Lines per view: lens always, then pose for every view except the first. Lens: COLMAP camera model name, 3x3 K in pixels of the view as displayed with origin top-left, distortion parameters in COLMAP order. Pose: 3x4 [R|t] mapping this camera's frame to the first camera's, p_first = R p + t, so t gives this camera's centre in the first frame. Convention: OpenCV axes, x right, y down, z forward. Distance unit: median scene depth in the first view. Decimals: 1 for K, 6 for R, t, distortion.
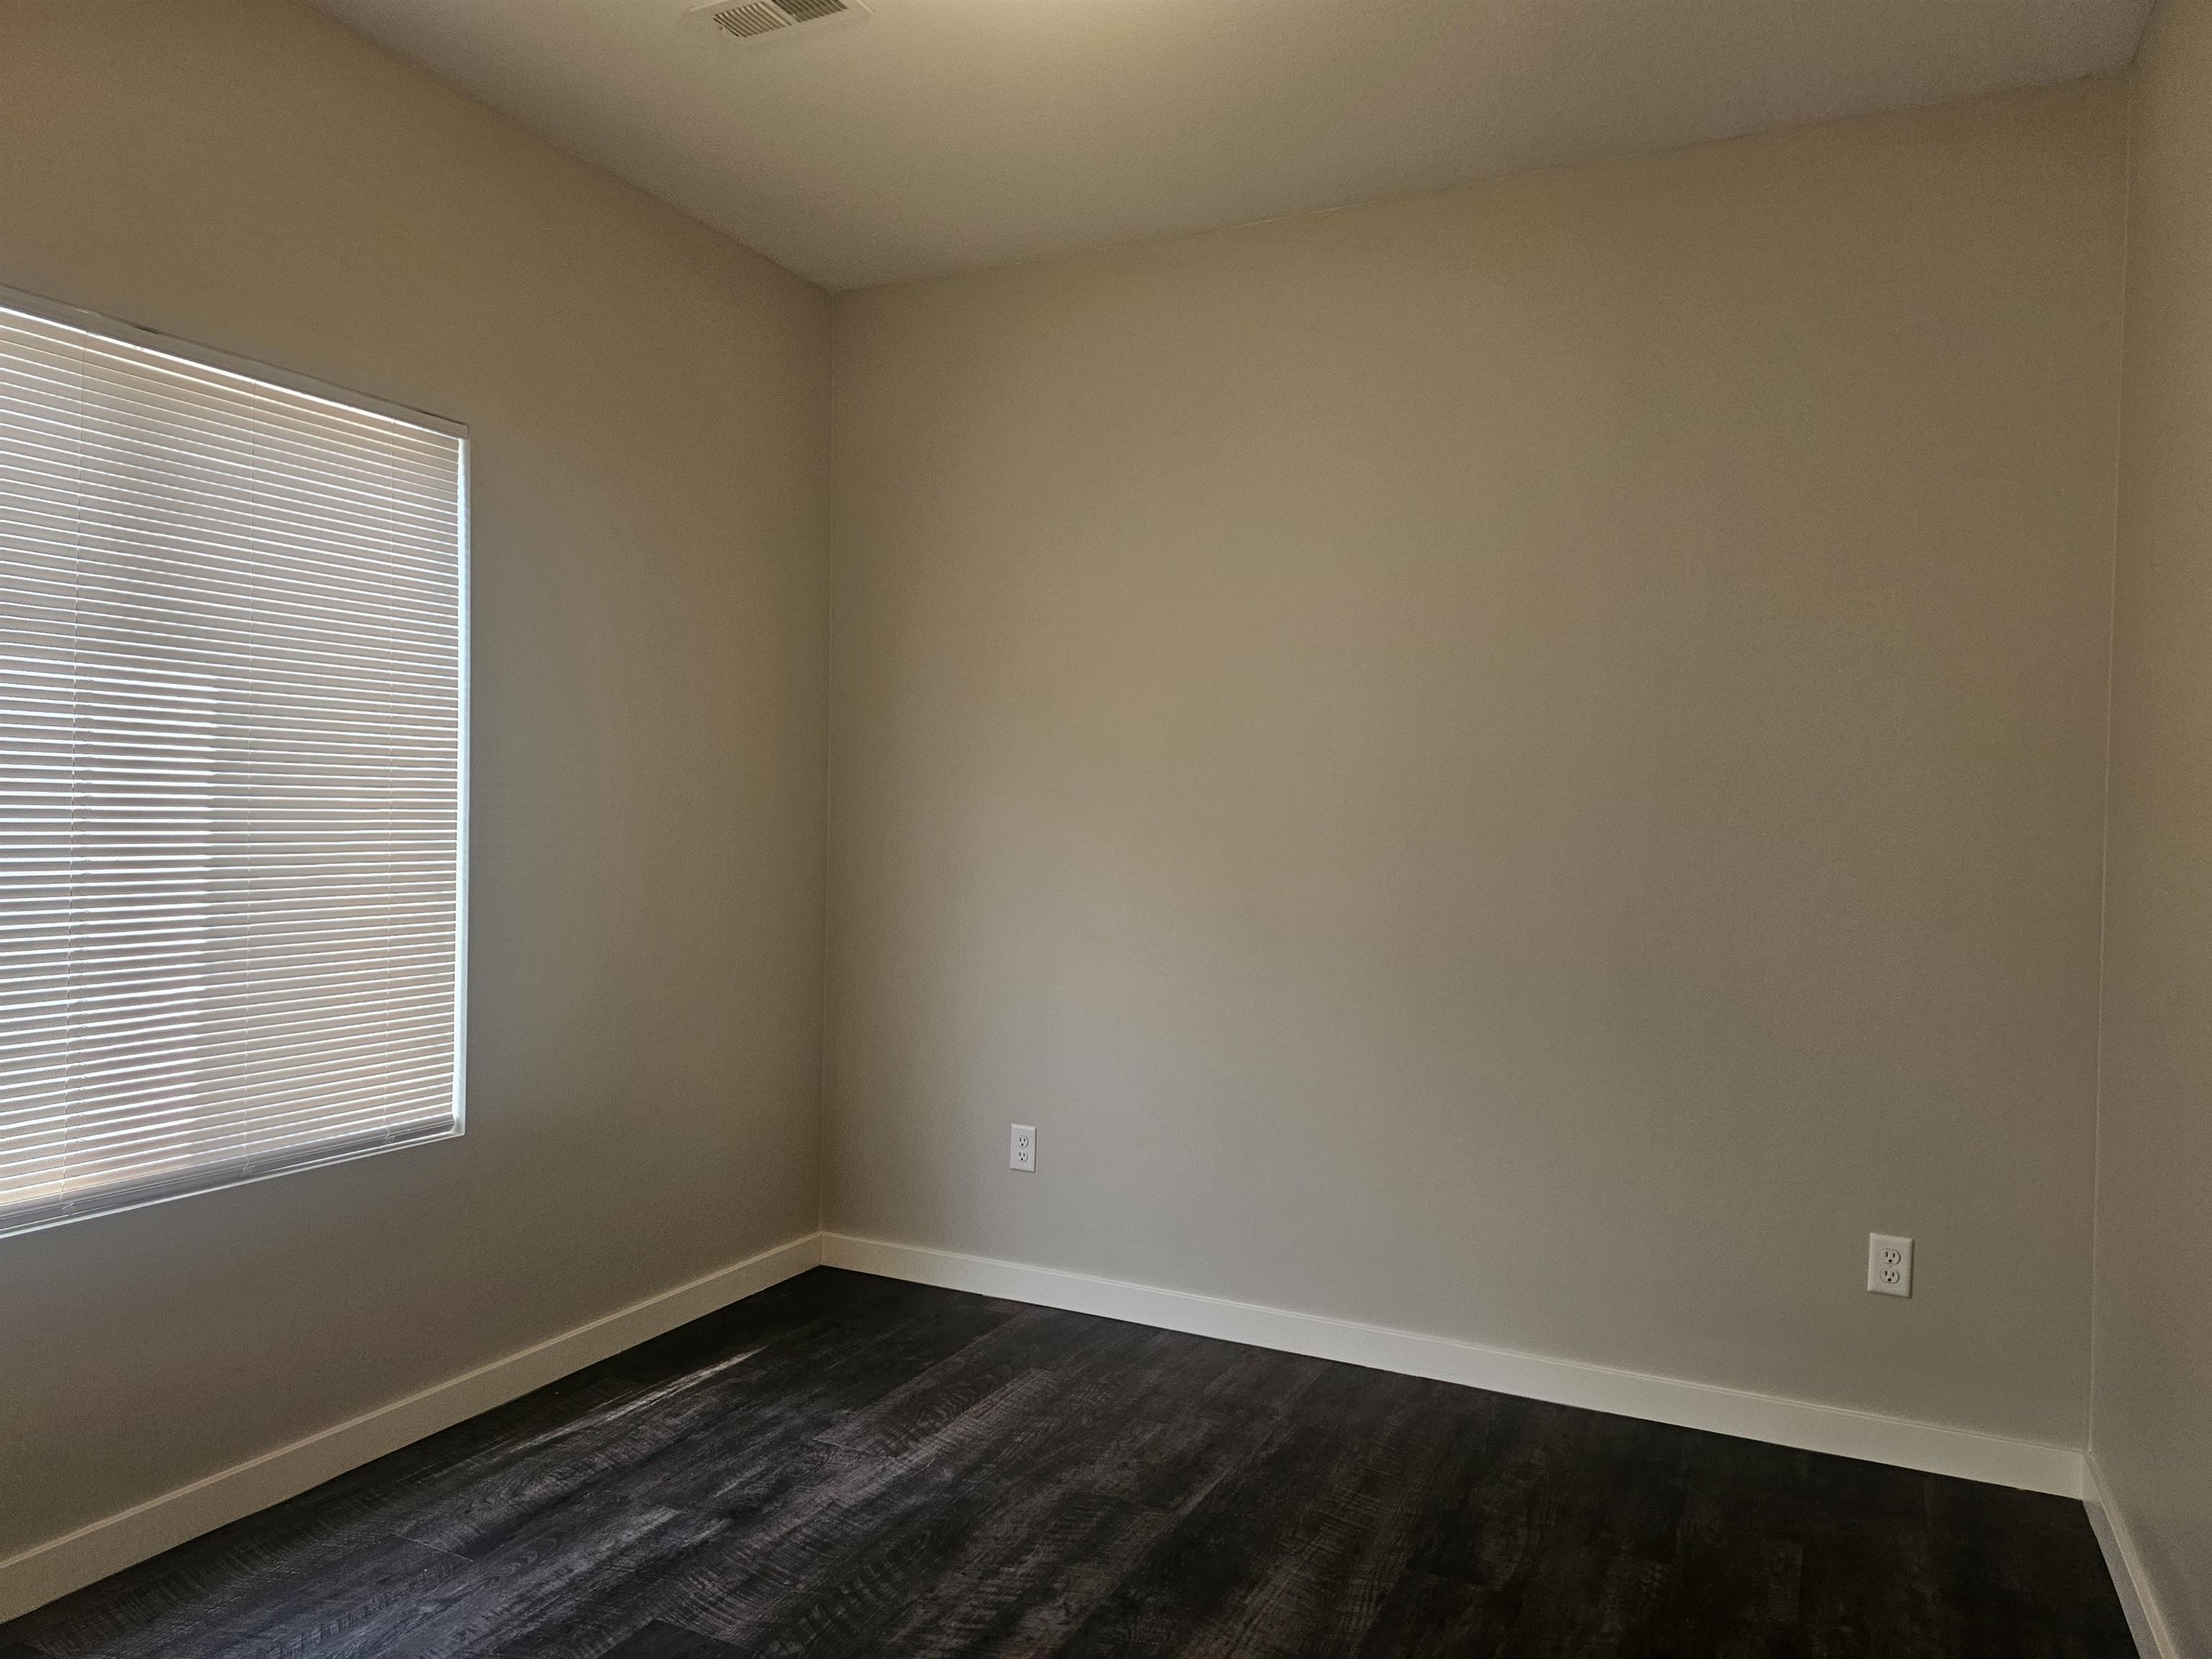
lens RADIAL K [[1496.4, 0, 1106.5], [0, 1496.4, 835.4], [0, 0, 1]] dist [0.051830, -0.043855]
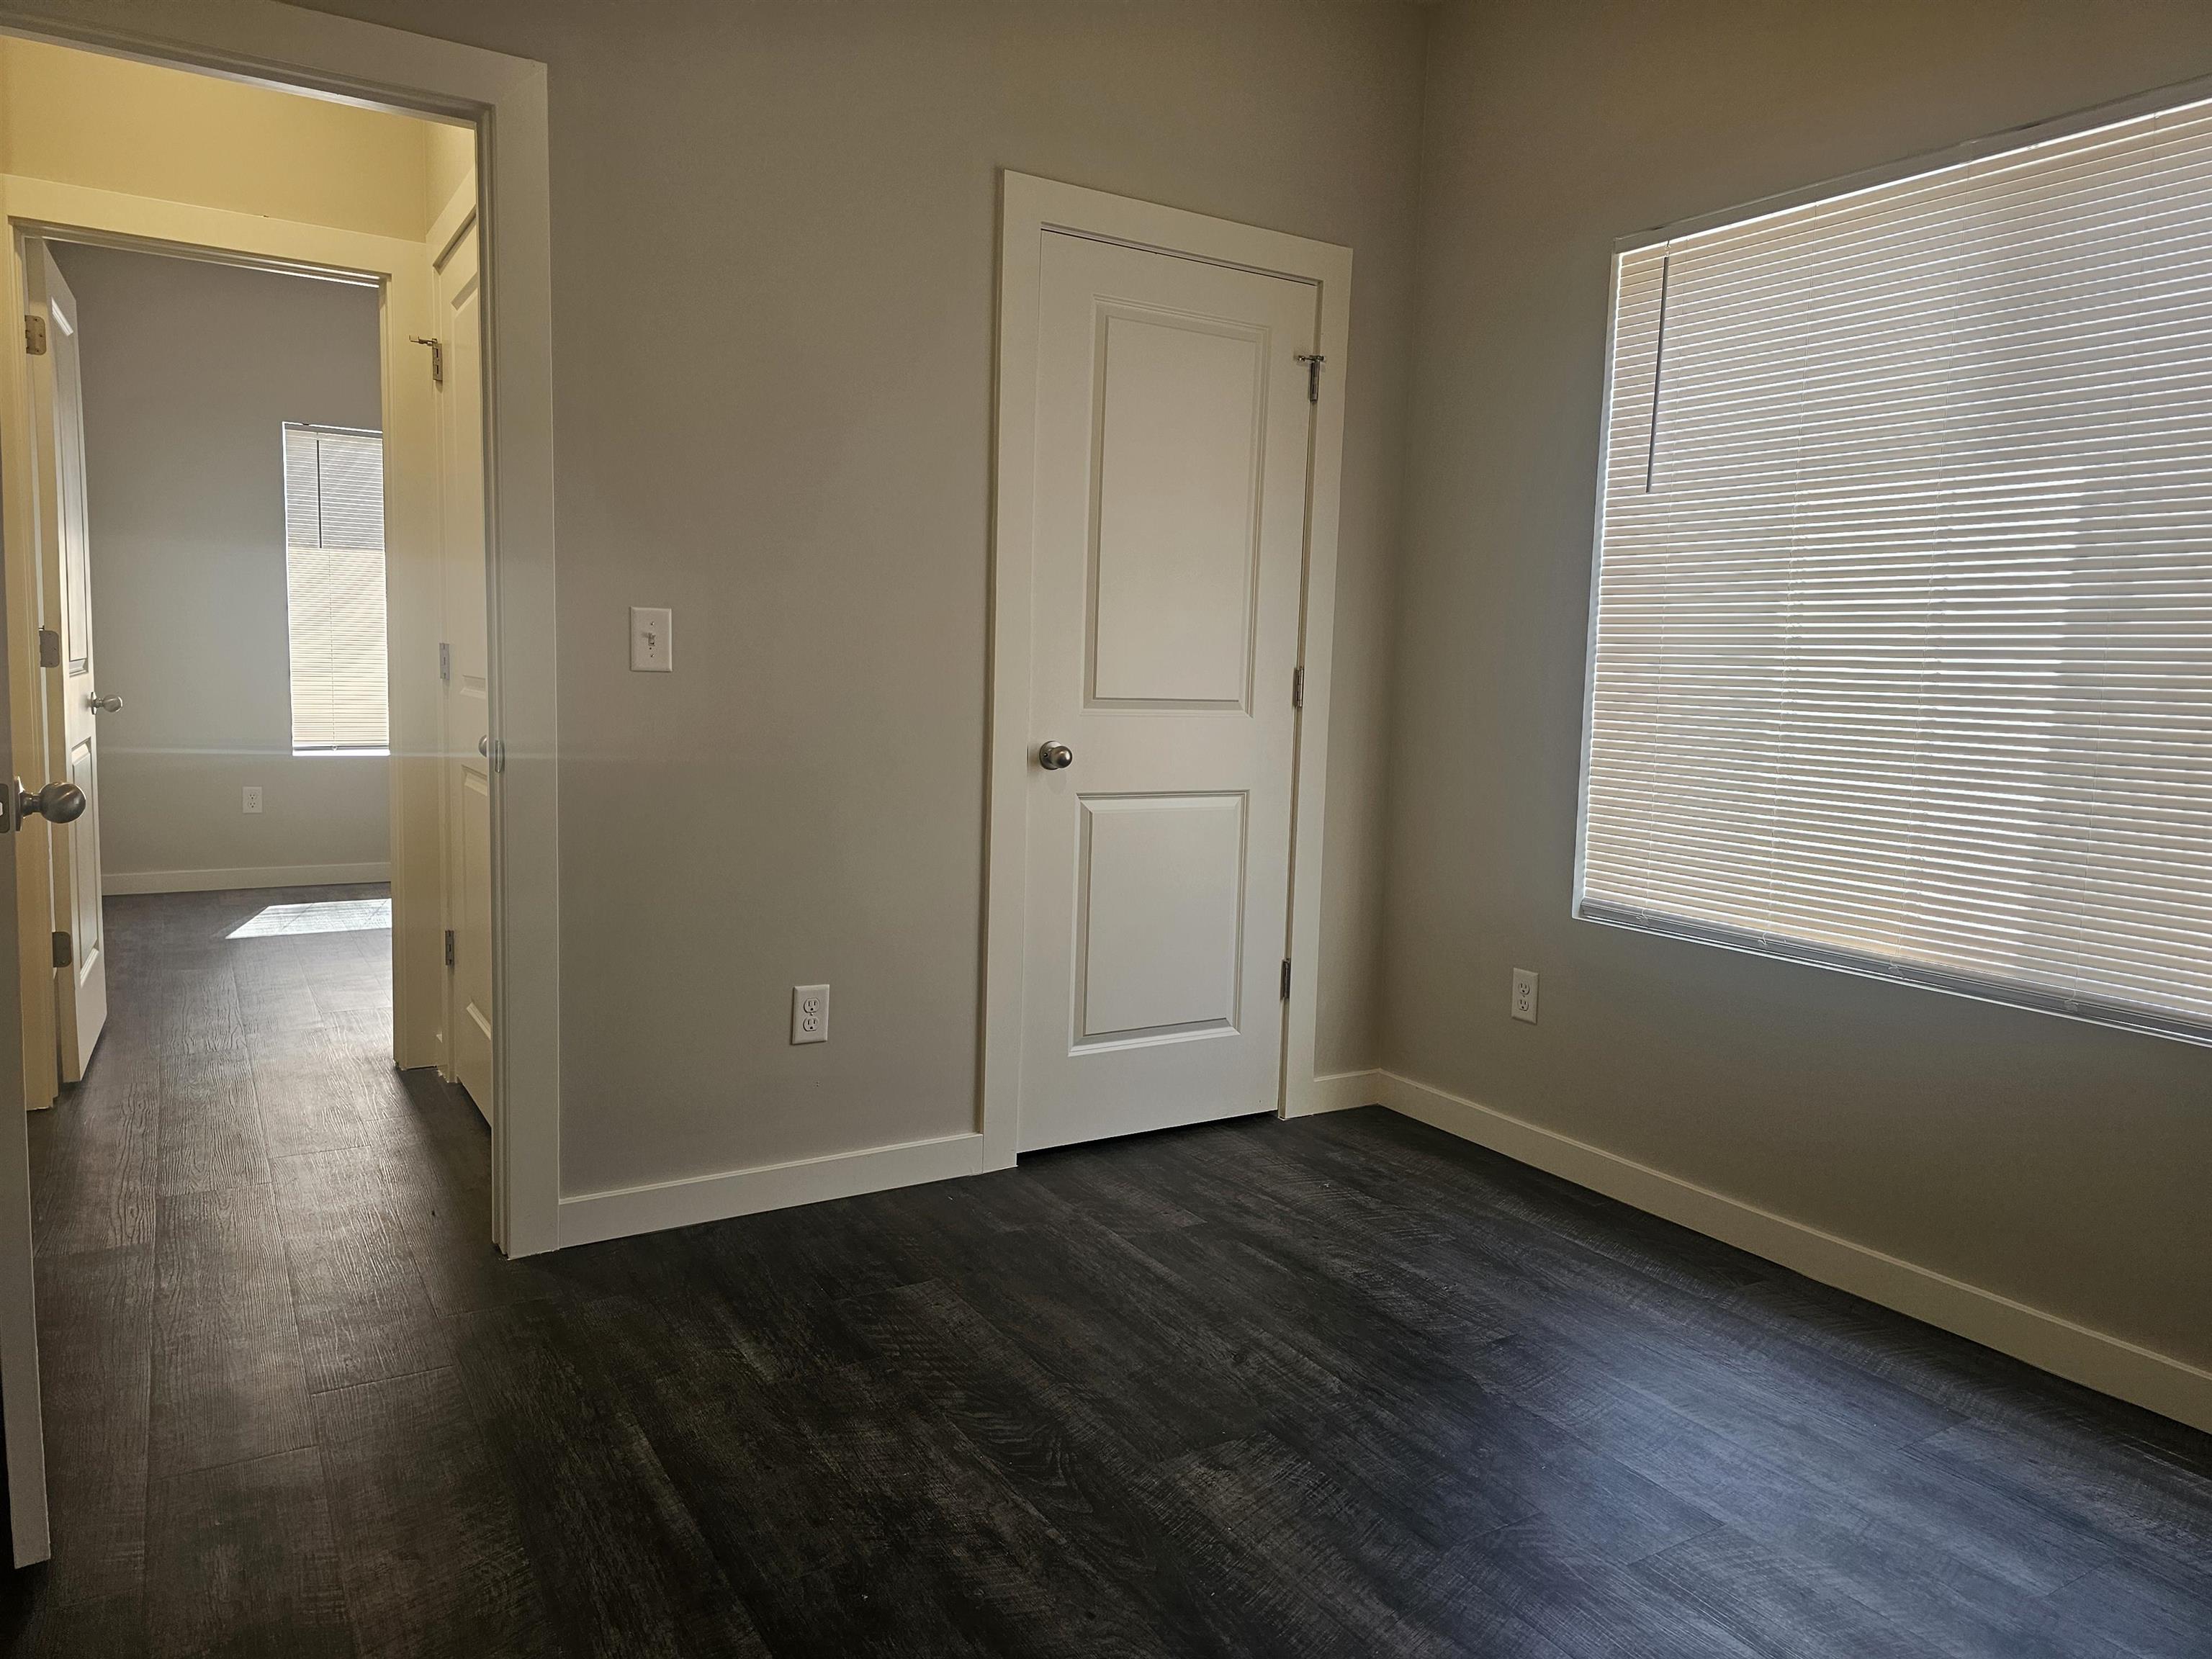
lens RADIAL K [[1496.4, 0, 1105.0], [0, 1496.4, 824.5], [0, 0, 1]] dist [0.051830, -0.043855]
pose [[-0.541488, 0.055092, -0.838901, 0.538332], [-0.050450, 0.993923, 0.097837, 0.053381], [0.839193, 0.095300, -0.535418, 1.031326]]
